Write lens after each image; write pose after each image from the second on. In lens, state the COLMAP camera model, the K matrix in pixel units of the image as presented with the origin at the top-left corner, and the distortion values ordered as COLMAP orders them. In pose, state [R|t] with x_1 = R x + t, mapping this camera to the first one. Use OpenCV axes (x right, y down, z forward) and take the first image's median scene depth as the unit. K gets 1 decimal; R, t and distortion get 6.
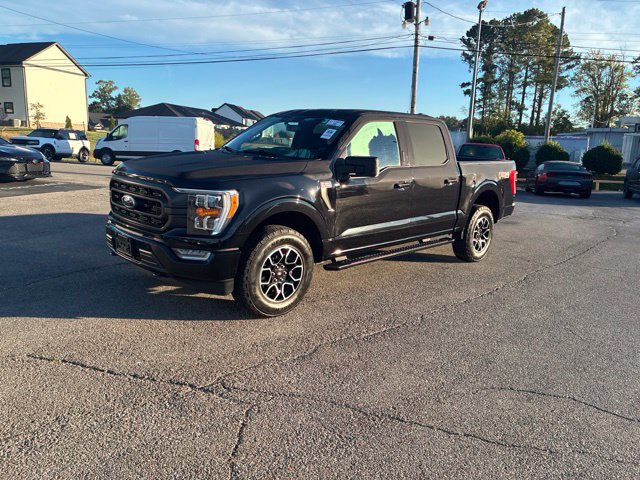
lens RADIAL K [[479.9, 0, 314.3], [0, 479.9, 237.4], [0, 0, 1]] dist [0.059766, -0.080824]
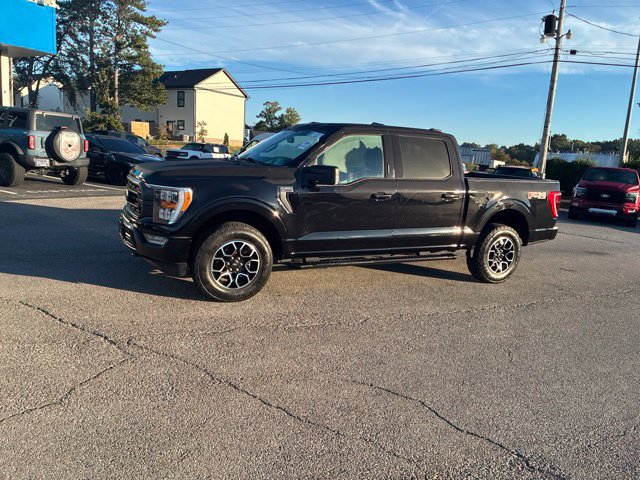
lens RADIAL K [[479.9, 0, 317.6], [0, 479.9, 240.1], [0, 0, 1]] dist [0.050162, -0.064186]
pose [[0.953128, 0.077689, -0.292423, 0.278281], [-0.087028, 0.996024, -0.019045, 0.014102], [0.289781, 0.043602, 0.956099, -0.022453]]
